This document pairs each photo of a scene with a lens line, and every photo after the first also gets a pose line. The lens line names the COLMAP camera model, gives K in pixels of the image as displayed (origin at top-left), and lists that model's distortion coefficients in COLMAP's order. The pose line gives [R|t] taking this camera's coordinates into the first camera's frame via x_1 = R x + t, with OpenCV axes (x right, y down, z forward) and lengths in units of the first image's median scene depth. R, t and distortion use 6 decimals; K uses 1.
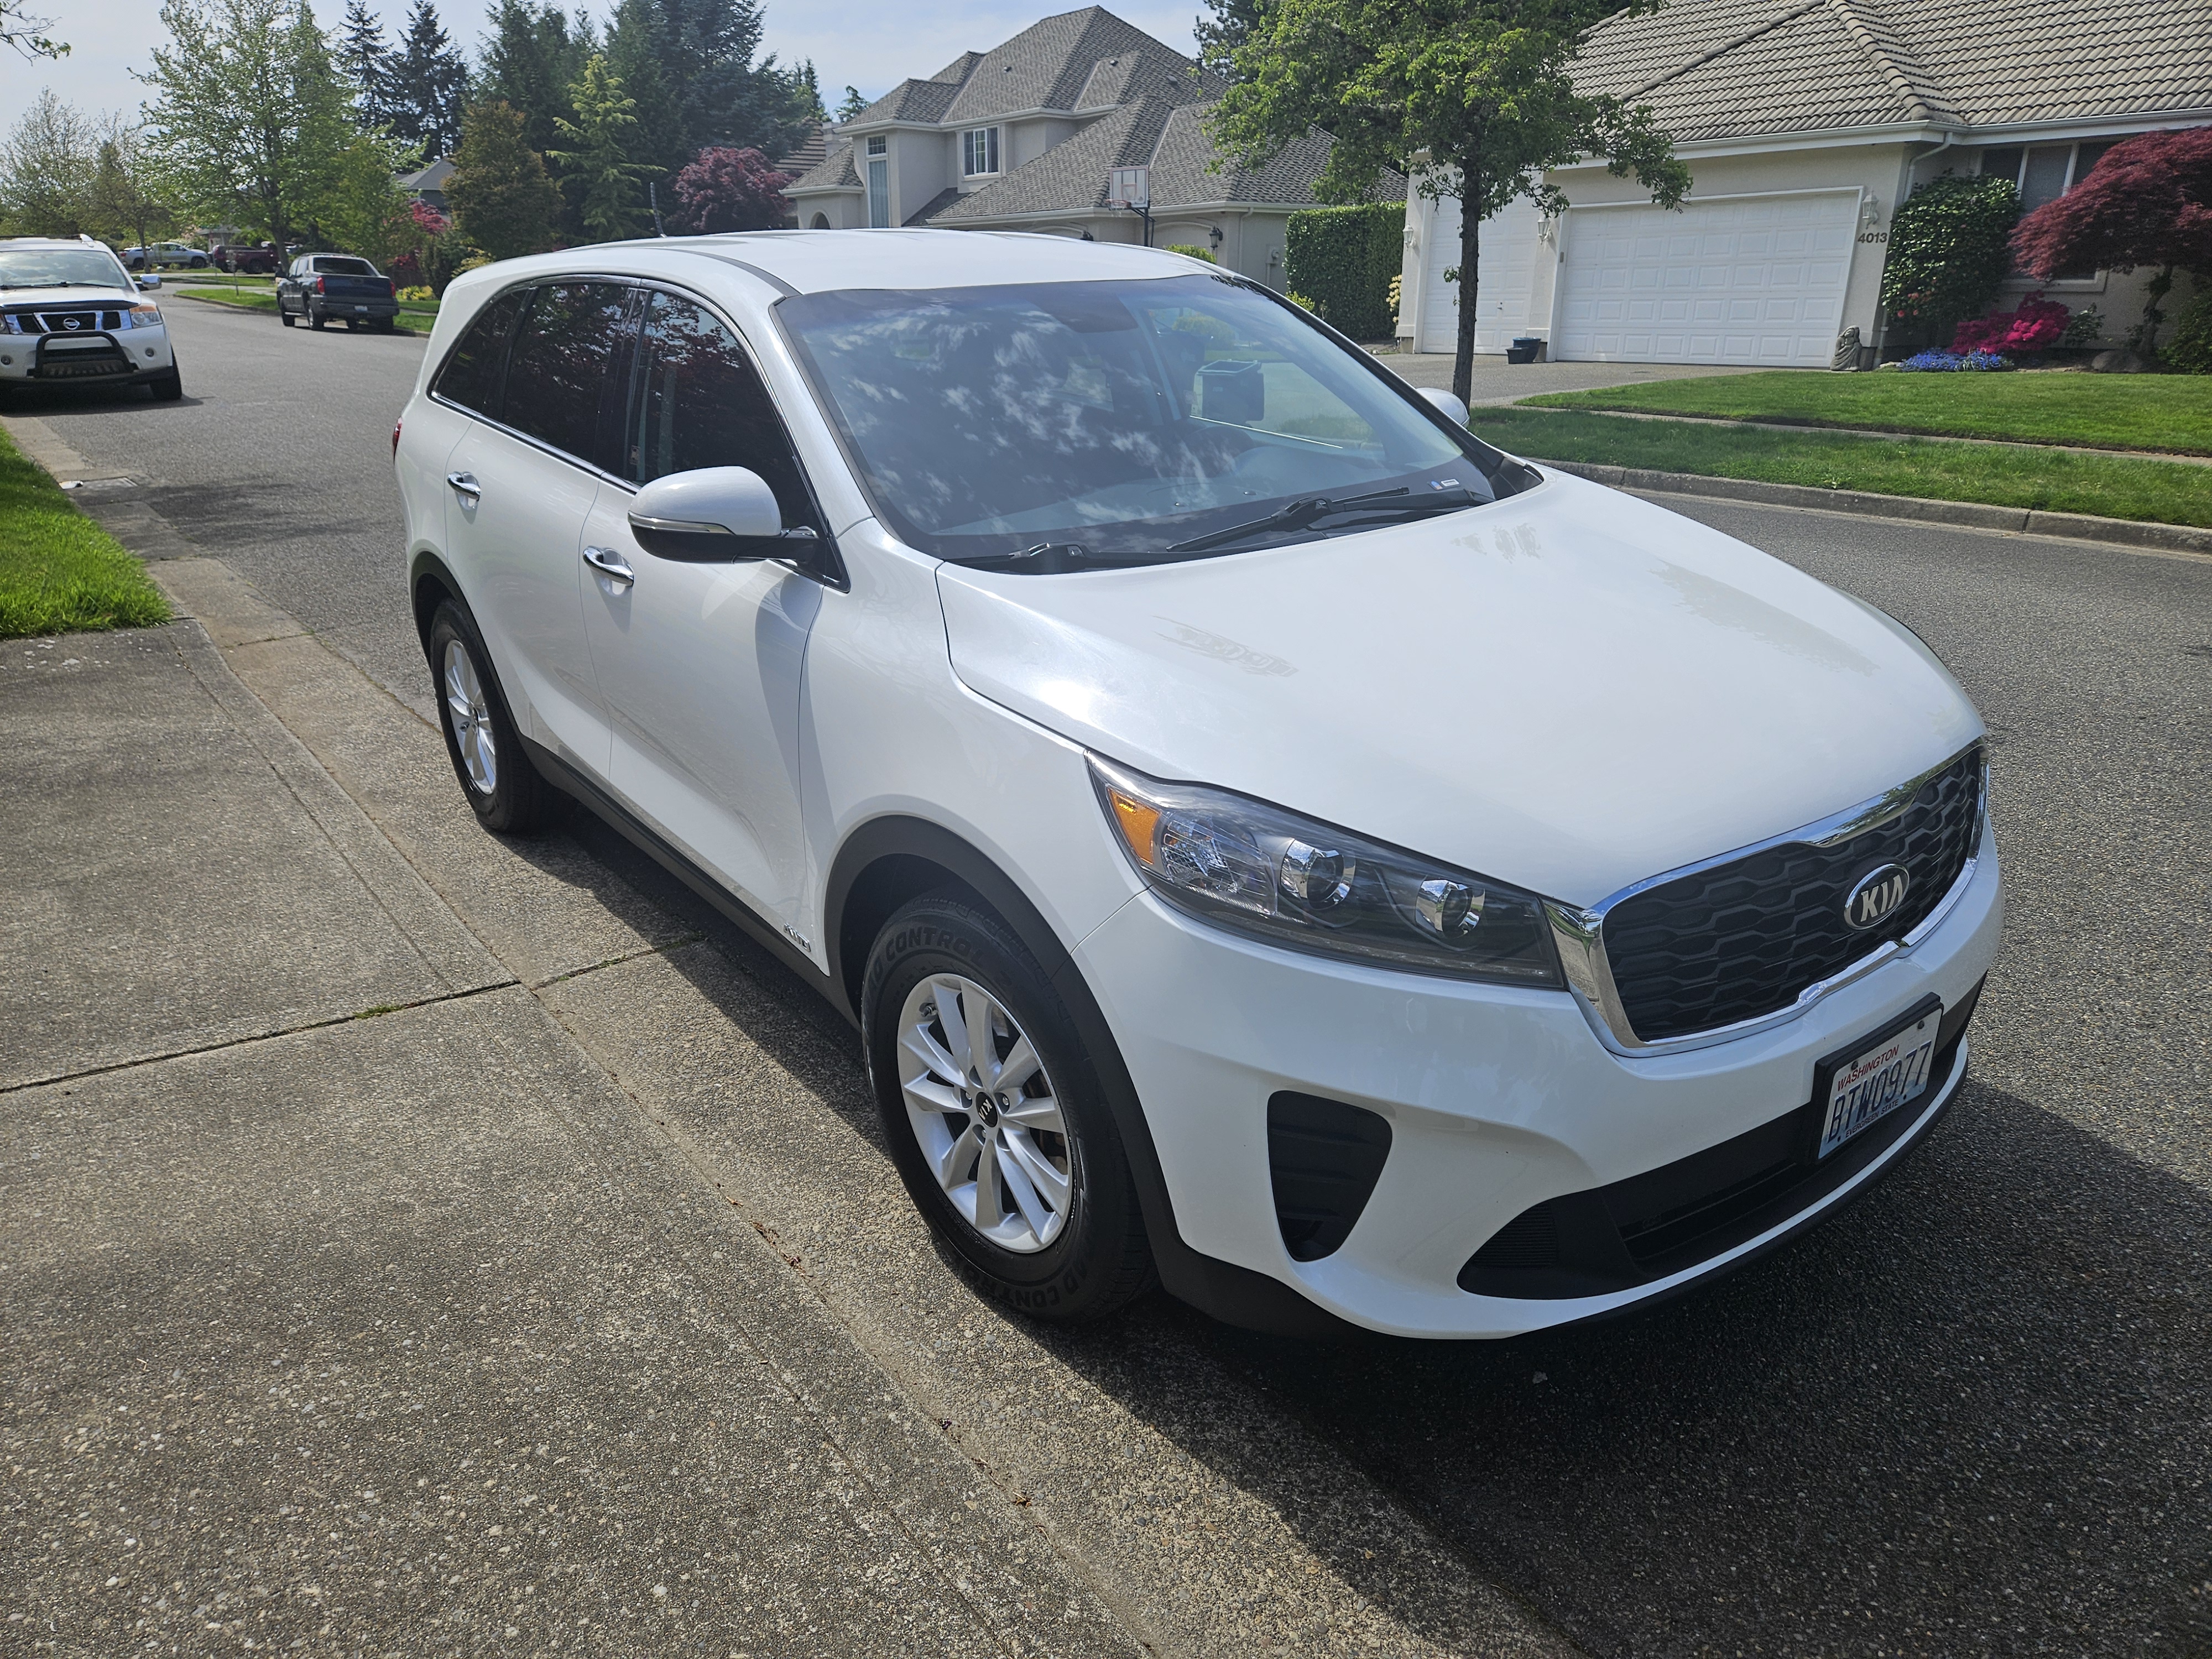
lens RADIAL K [[1530.4, 0, 1077.8], [0, 1530.4, 828.4], [0, 0, 1]] dist [0.053460, -0.041567]
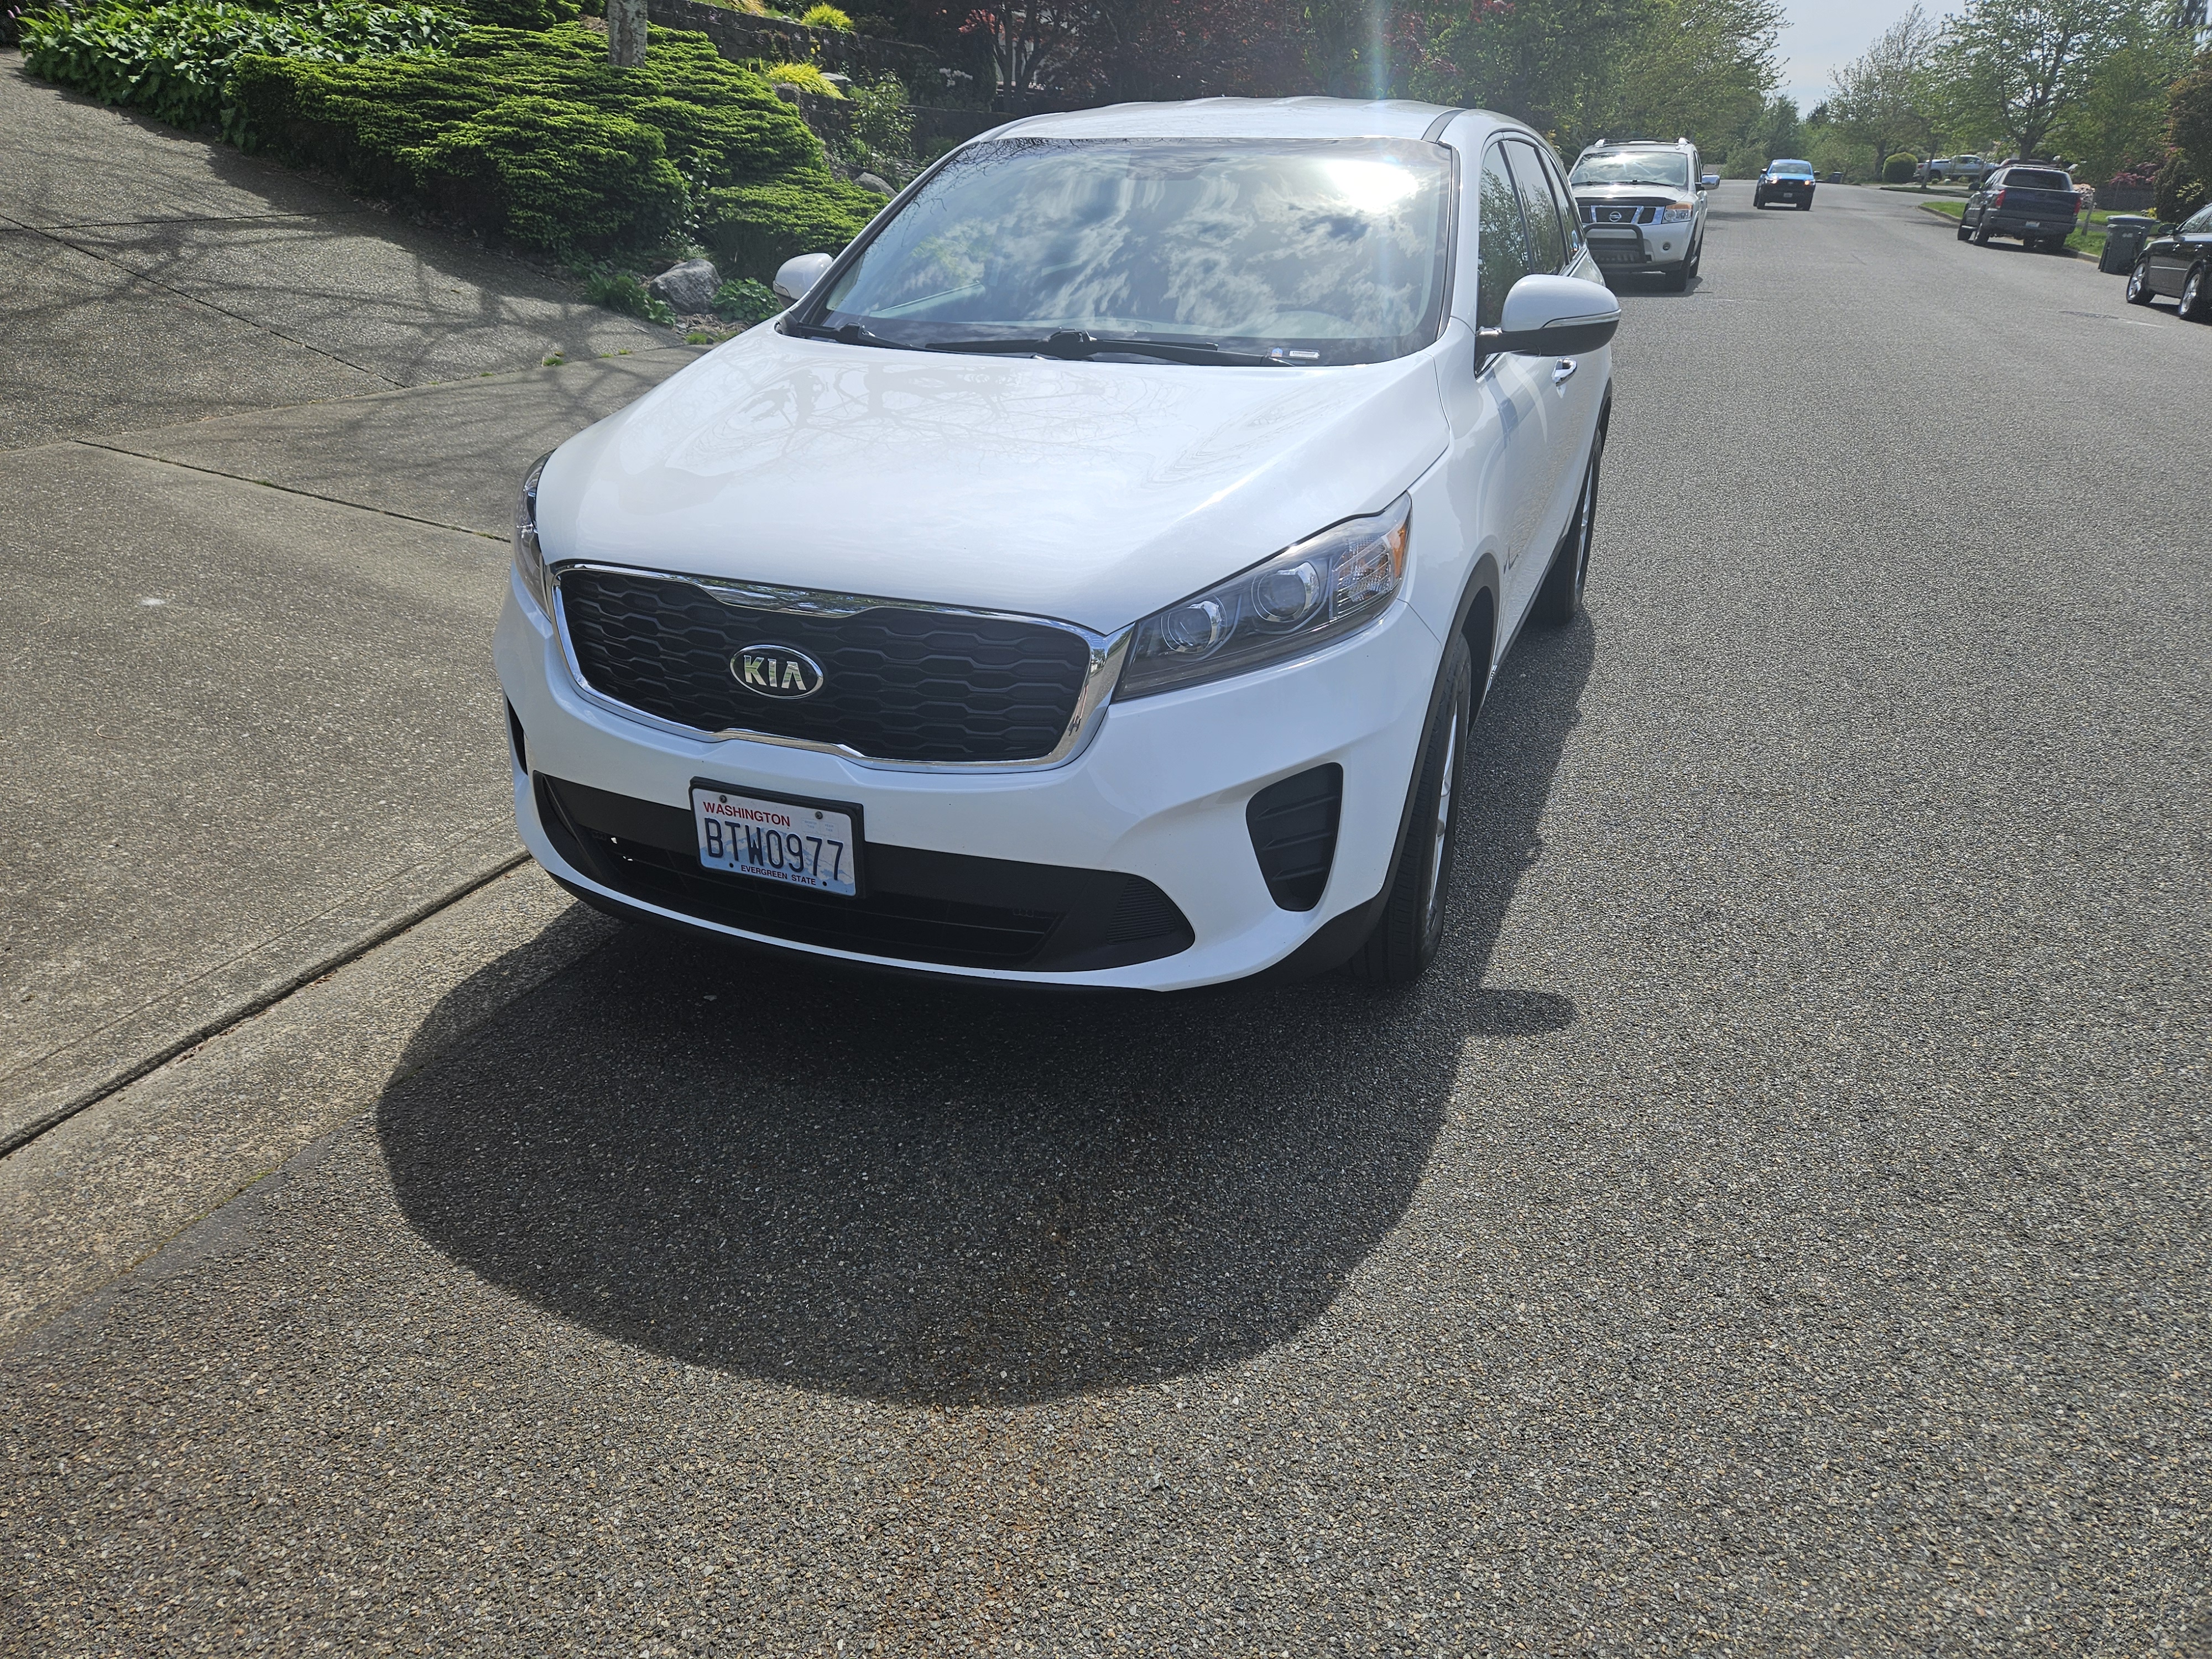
lens RADIAL K [[1530.4, 0, 1077.8], [0, 1530.4, 828.4], [0, 0, 1]] dist [0.053460, -0.041567]
pose [[0.503994, 0.364197, -0.783167, 0.216169], [-0.327896, 0.919547, 0.216606, -0.023413], [0.799046, 0.147629, 0.582864, 0.073720]]
